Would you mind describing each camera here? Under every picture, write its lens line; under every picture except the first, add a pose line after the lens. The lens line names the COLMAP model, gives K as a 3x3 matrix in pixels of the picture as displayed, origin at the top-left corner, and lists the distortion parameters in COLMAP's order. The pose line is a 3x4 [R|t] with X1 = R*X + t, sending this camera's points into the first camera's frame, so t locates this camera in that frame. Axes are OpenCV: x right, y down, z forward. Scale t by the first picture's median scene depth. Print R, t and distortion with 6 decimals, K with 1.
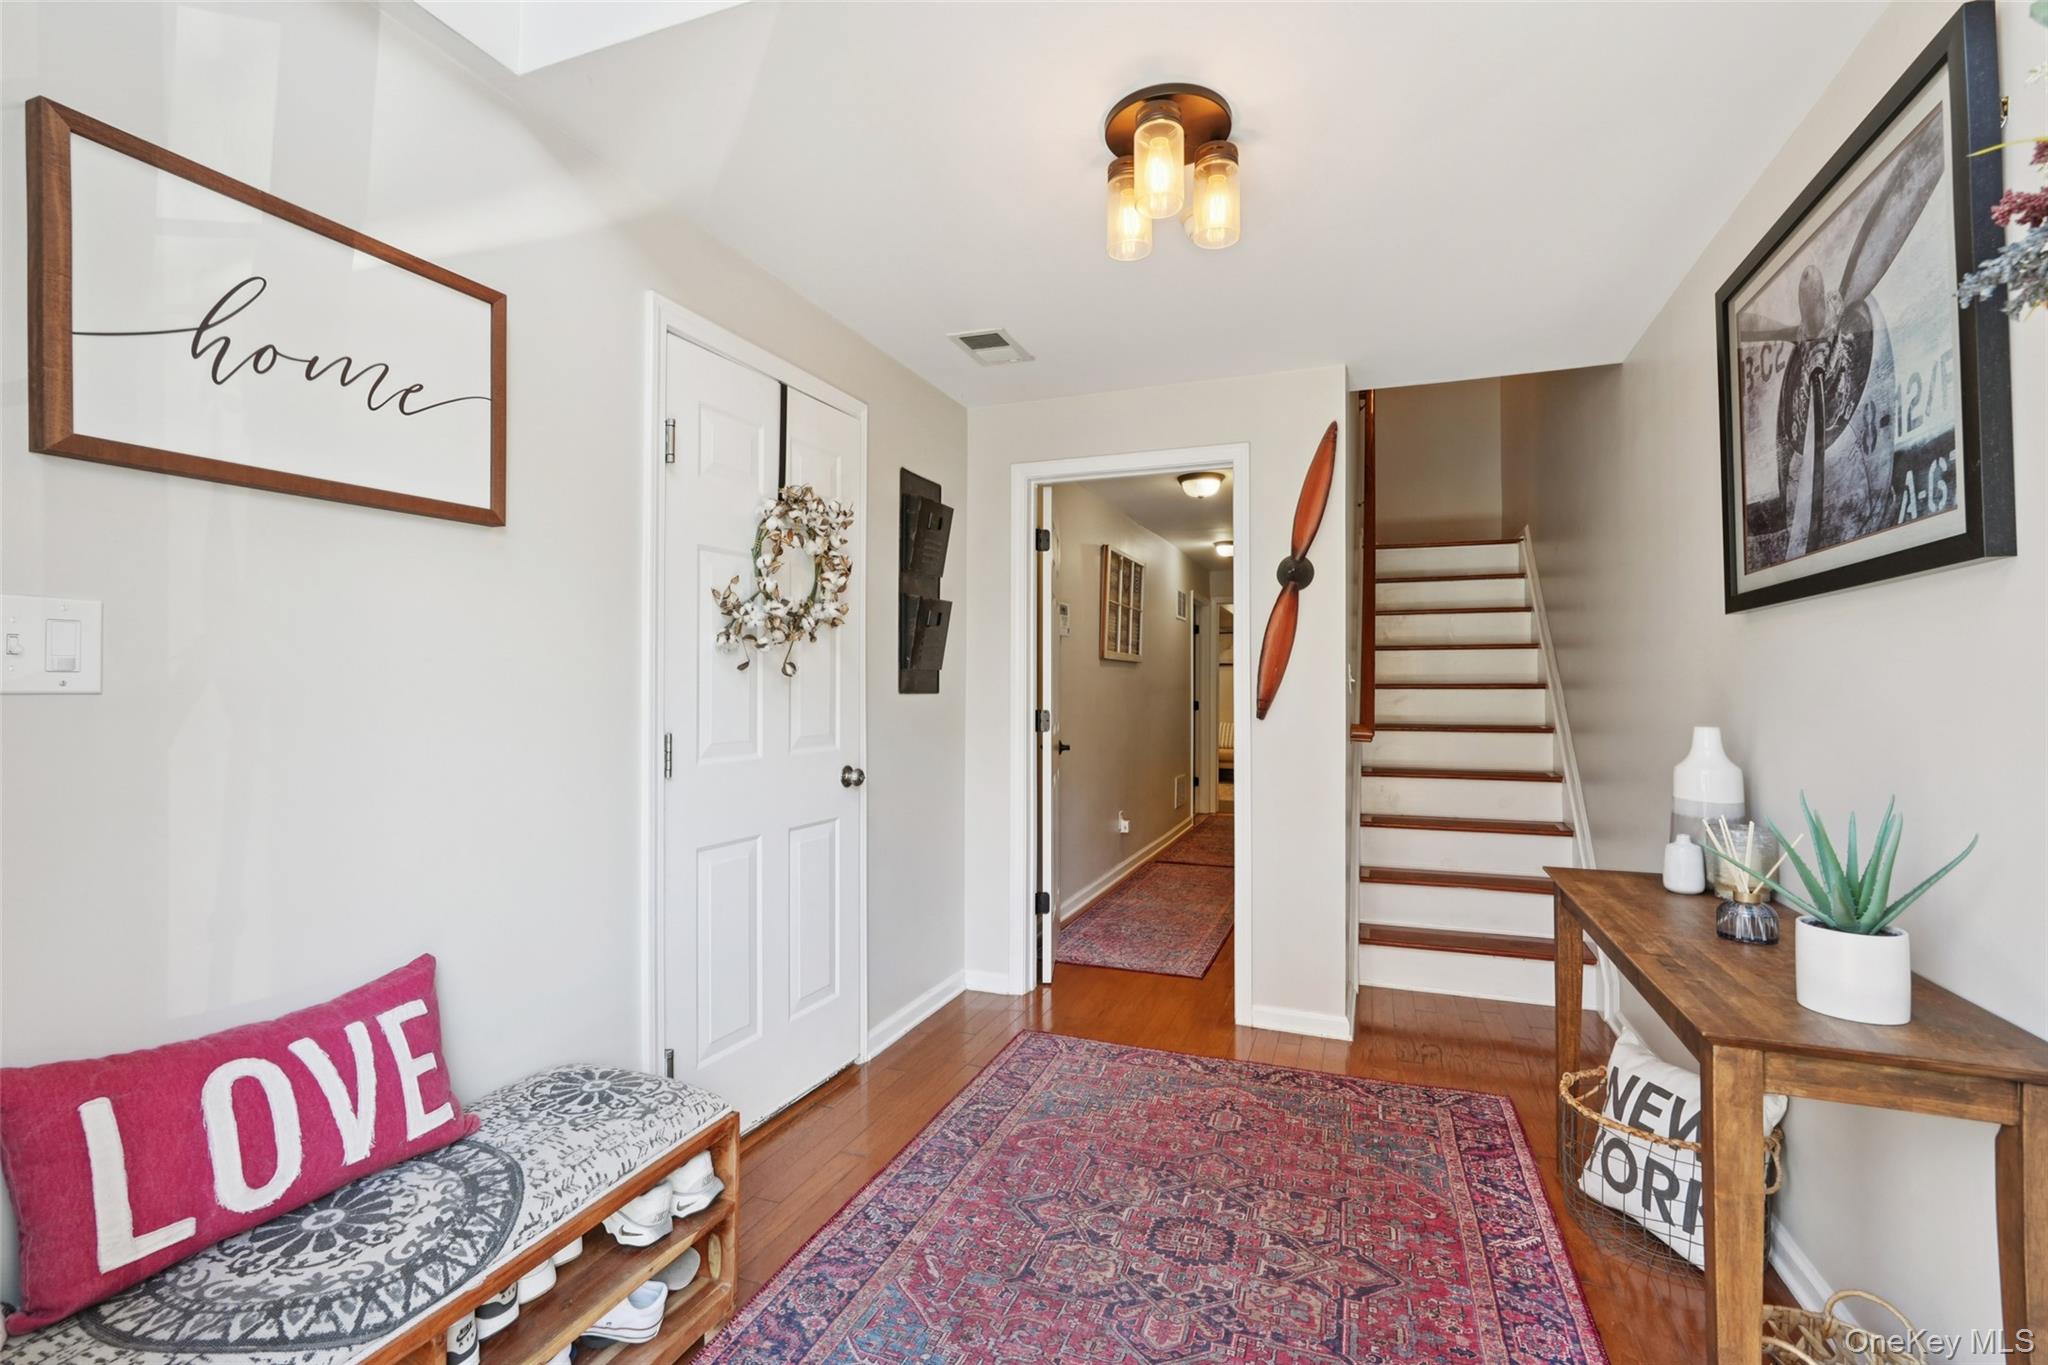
lens RADIAL K [[898.7, 0, 1030.8], [0, 898.7, 676.6], [0, 0, 1]] dist [-0.006813, 0.005017]
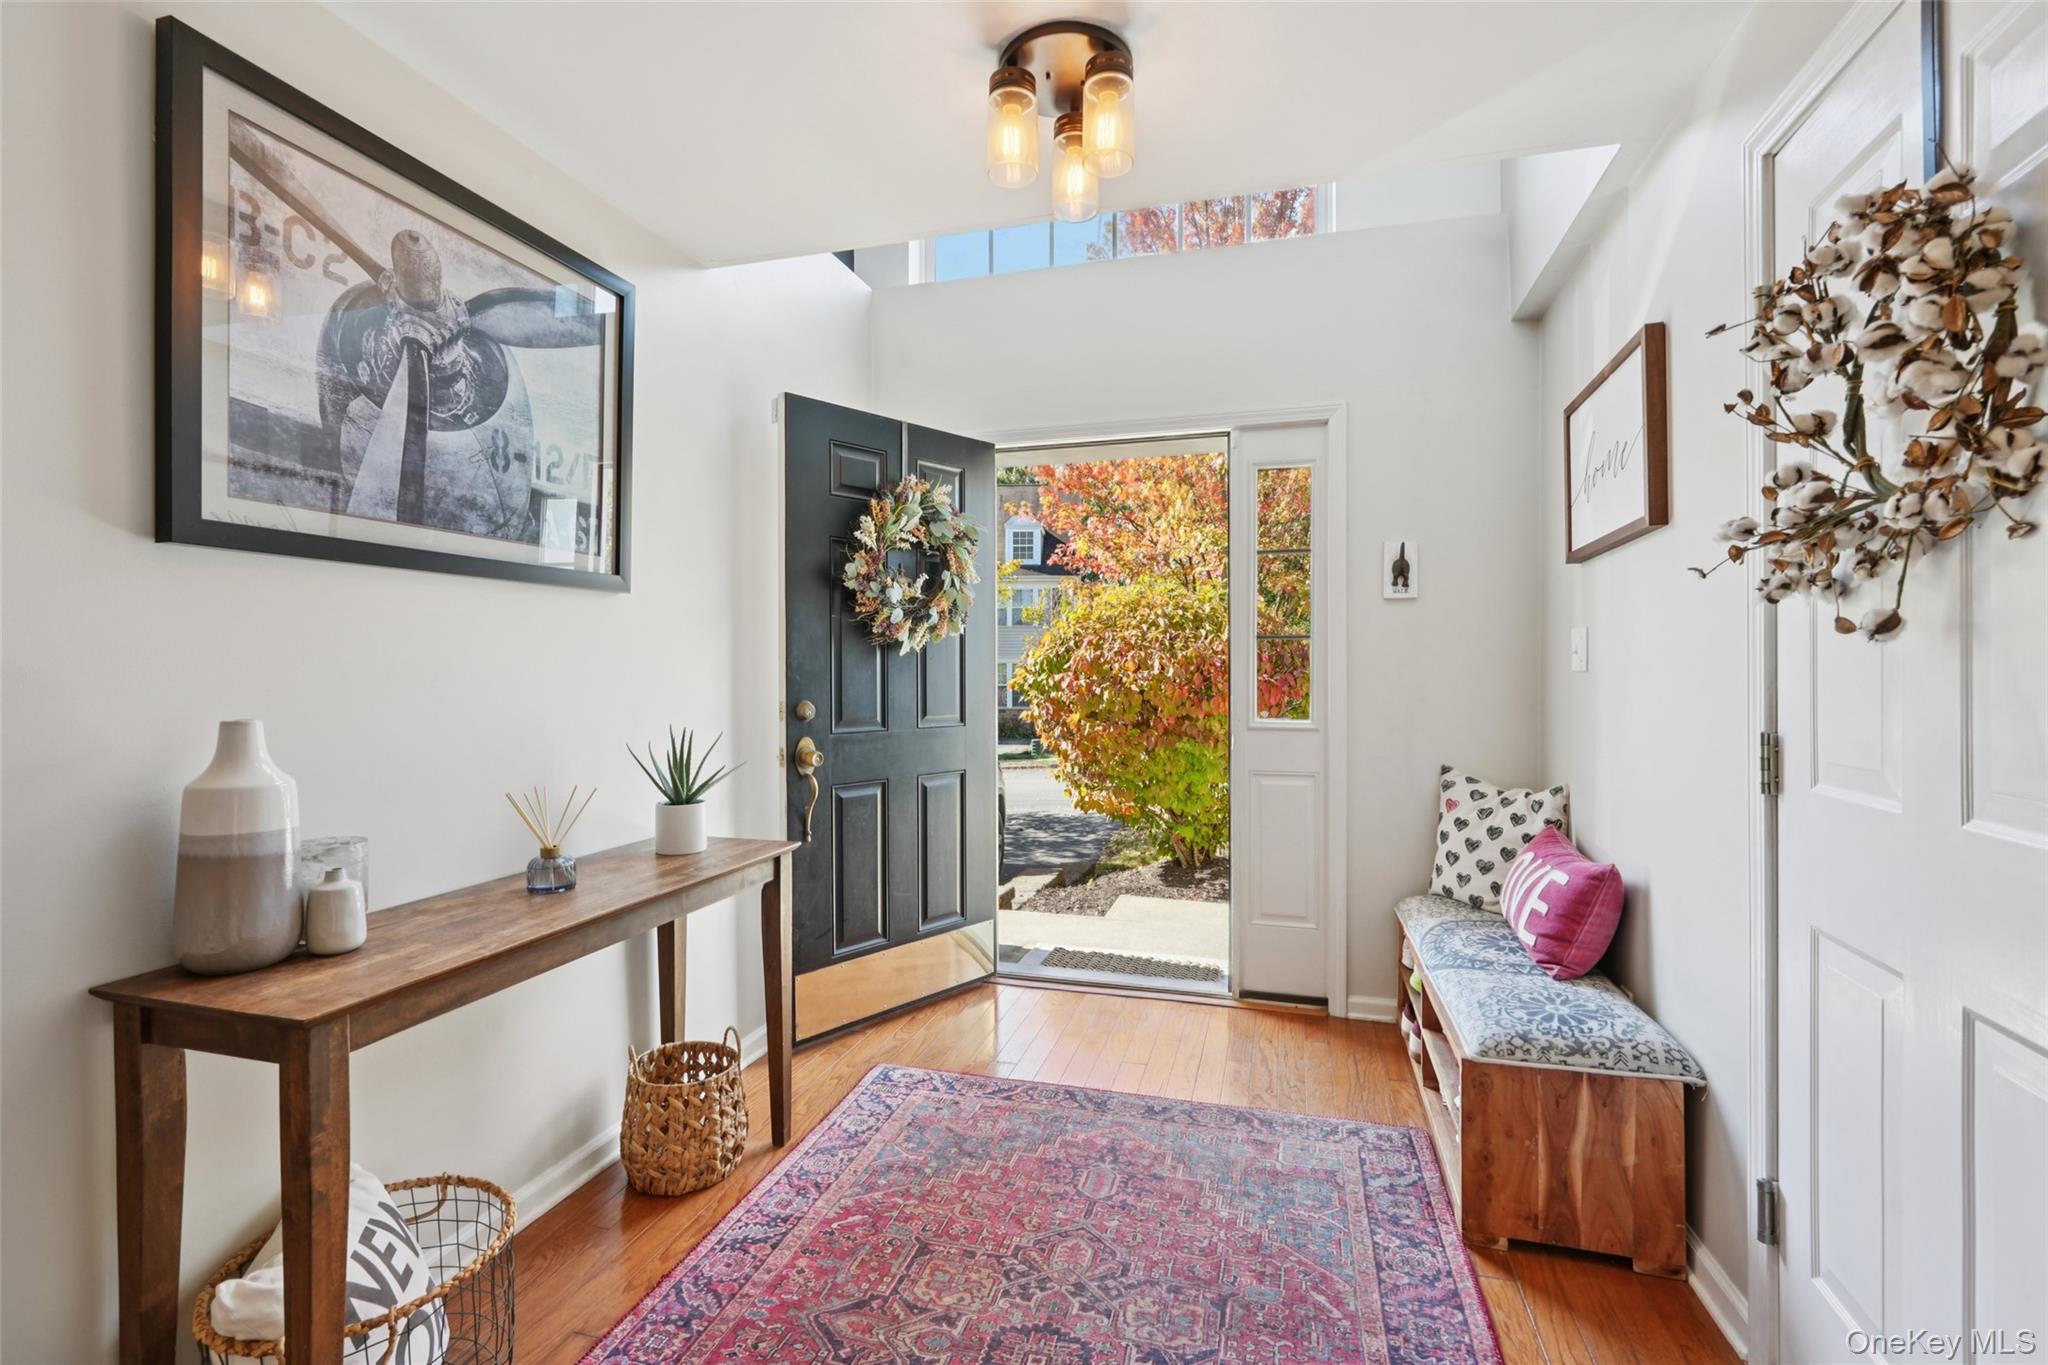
lens RADIAL K [[898.7, 0, 1022.8], [0, 898.7, 672.4], [0, 0, 1]] dist [-0.006813, 0.005017]
pose [[-0.997128, -0.002751, -0.075679, 0.278766], [-0.001663, 0.999894, -0.014434, 0.035470], [0.075711, -0.014267, -0.997028, 1.984557]]
